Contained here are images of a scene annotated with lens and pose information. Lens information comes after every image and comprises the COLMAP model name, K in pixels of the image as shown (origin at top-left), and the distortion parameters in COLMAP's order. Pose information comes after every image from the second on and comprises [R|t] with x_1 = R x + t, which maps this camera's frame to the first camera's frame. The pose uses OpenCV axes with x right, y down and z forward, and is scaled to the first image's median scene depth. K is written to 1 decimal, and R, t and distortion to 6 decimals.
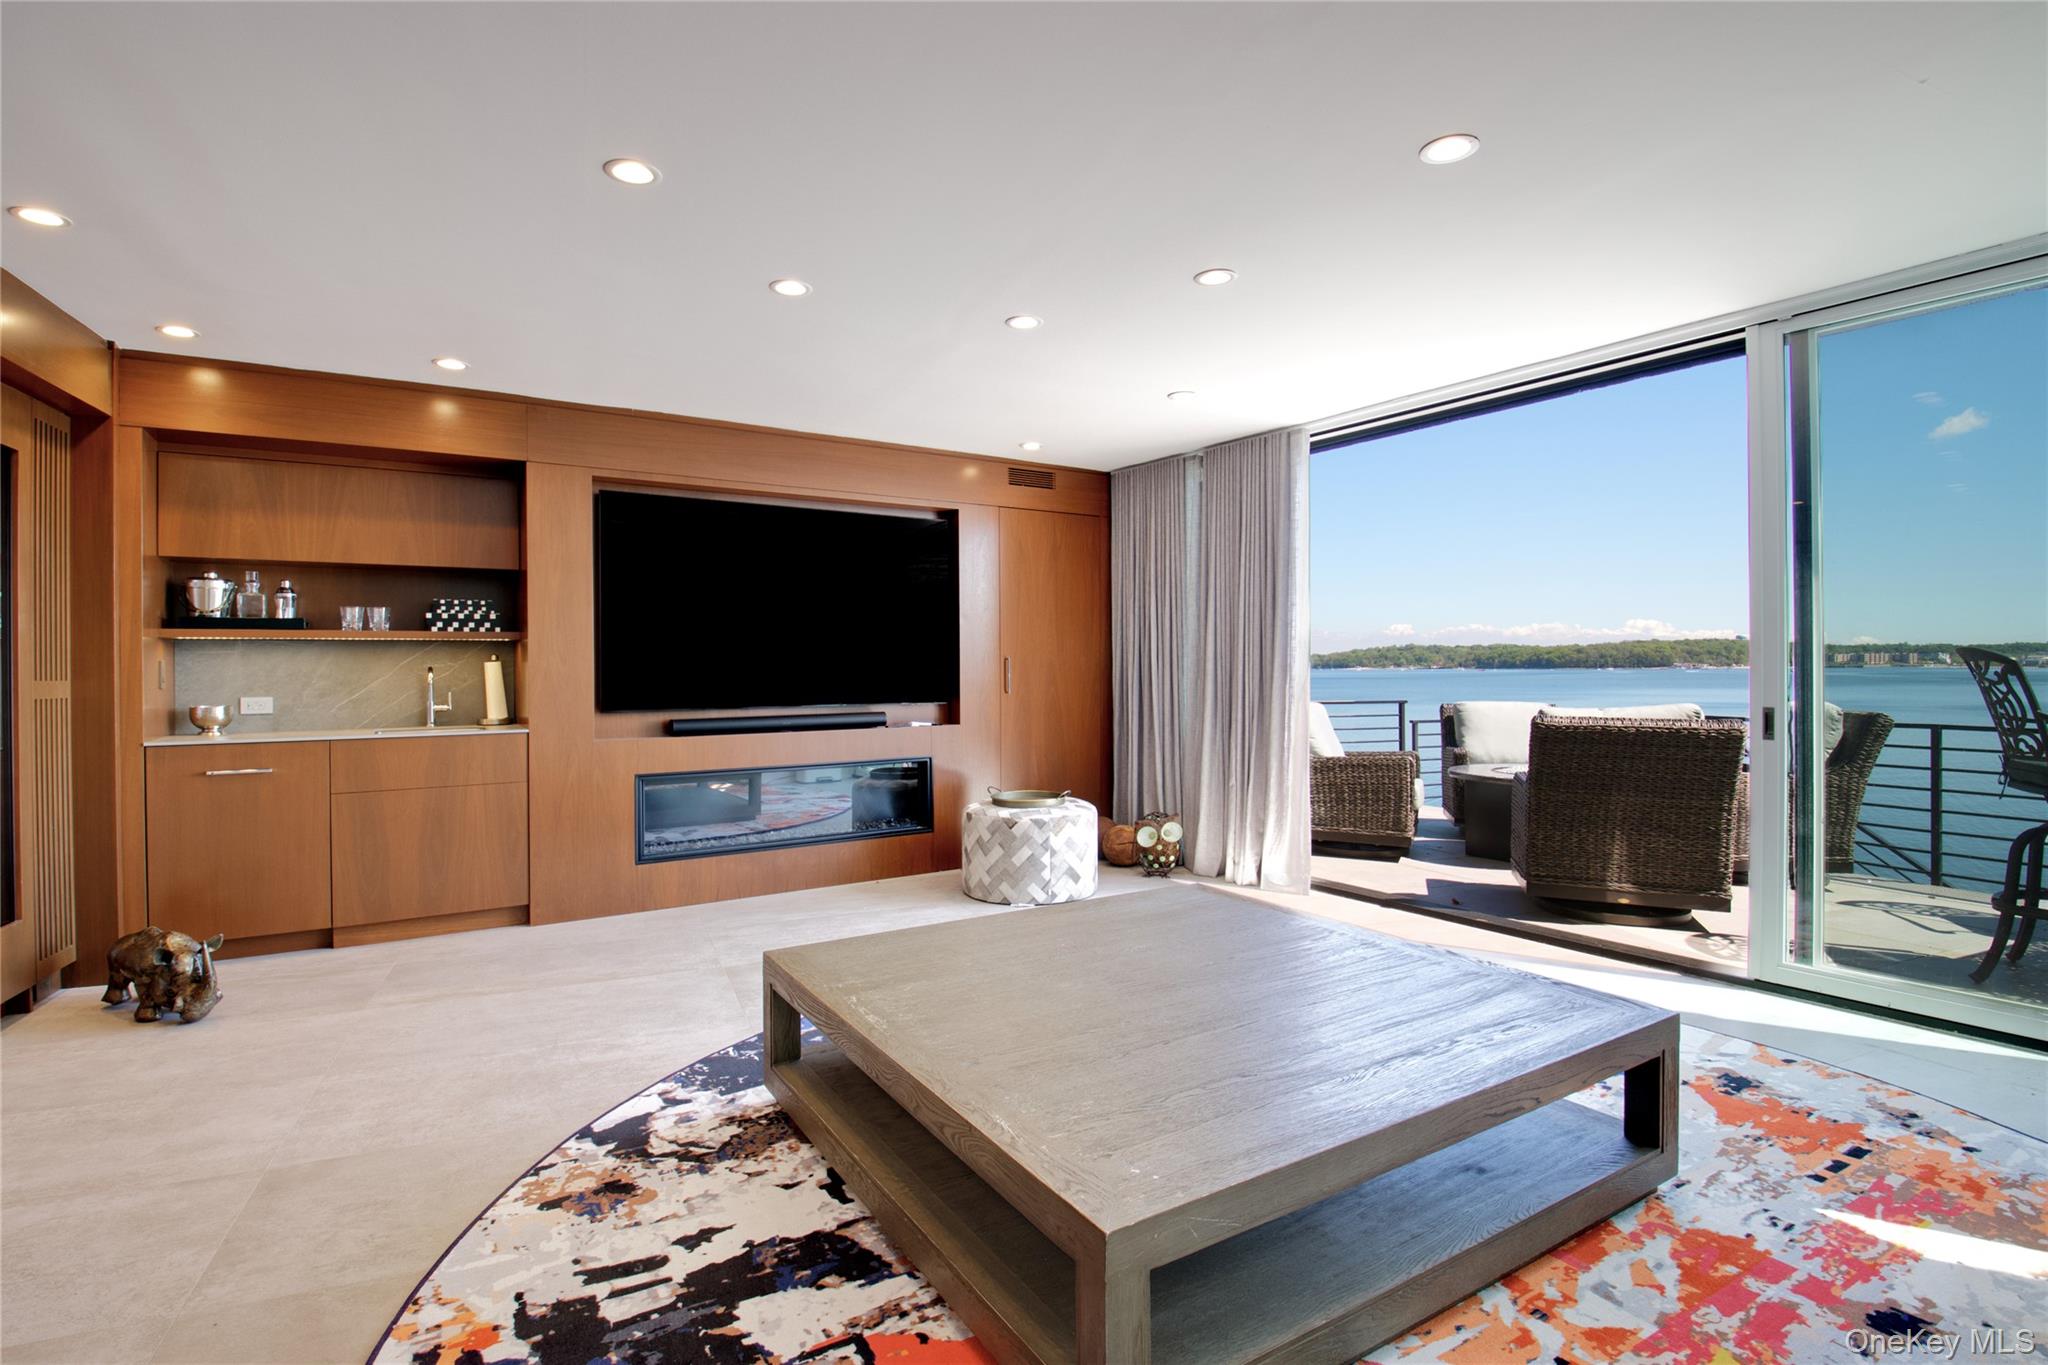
lens RADIAL K [[1024.8, 0, 1024.0], [0, 1024.8, 682.5], [0, 0, 1]] dist [0.001217, -0.017460]
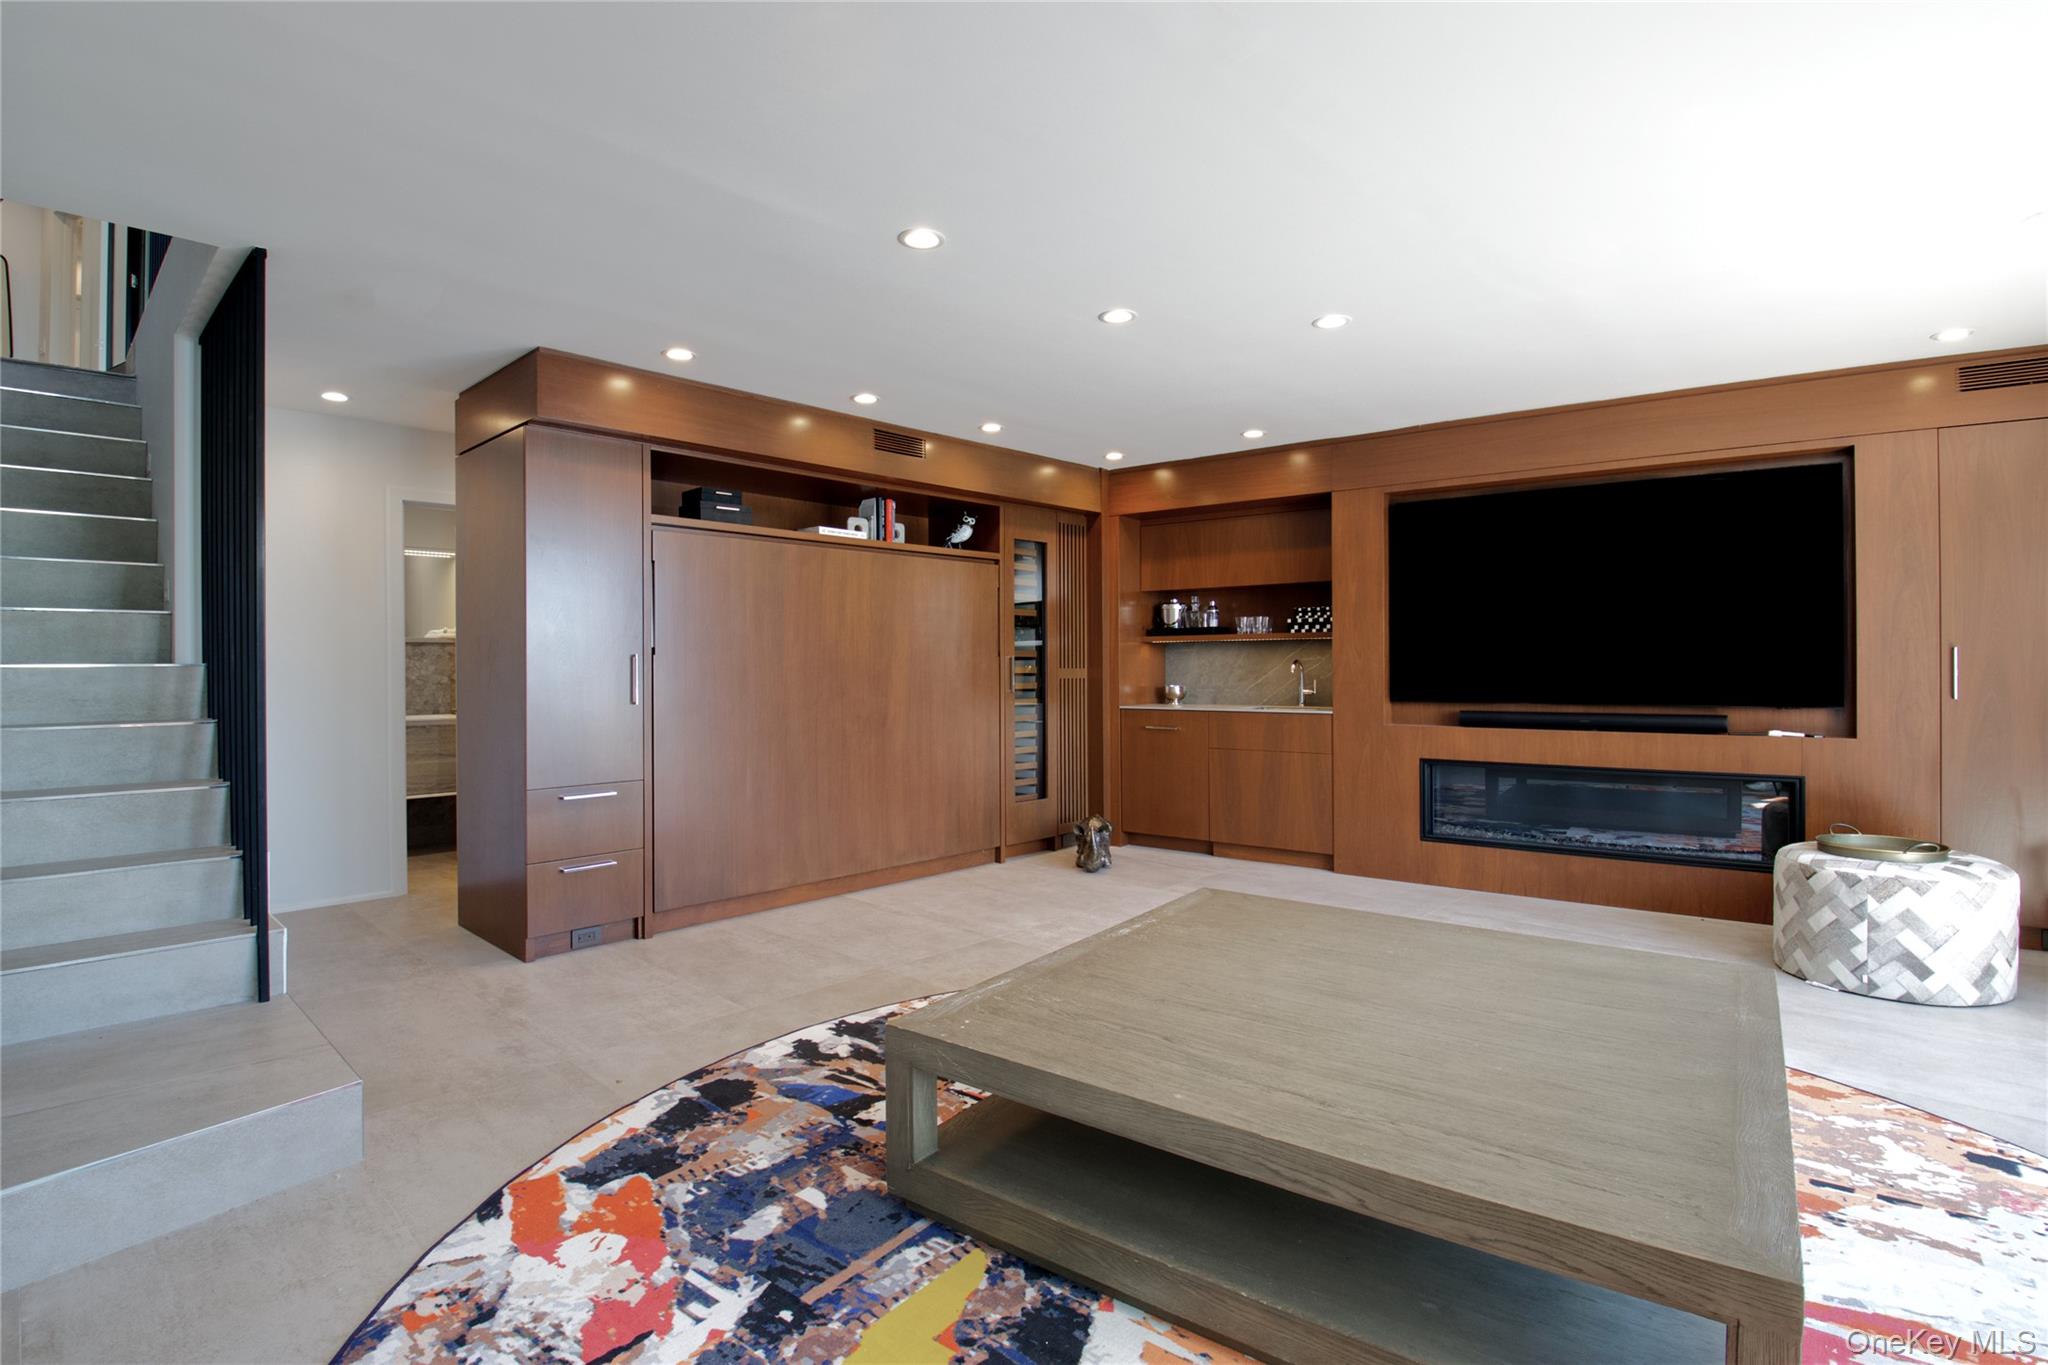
lens RADIAL K [[1079.9, 0, 1024.0], [0, 1079.9, 682.5], [0, 0, 1]] dist [-0.000034, -0.000728]
pose [[0.323113, 0.022364, -0.946096, 0.627728], [-0.011745, 0.999739, 0.019620, -0.010165], [0.946287, 0.004772, 0.323292, 0.239396]]
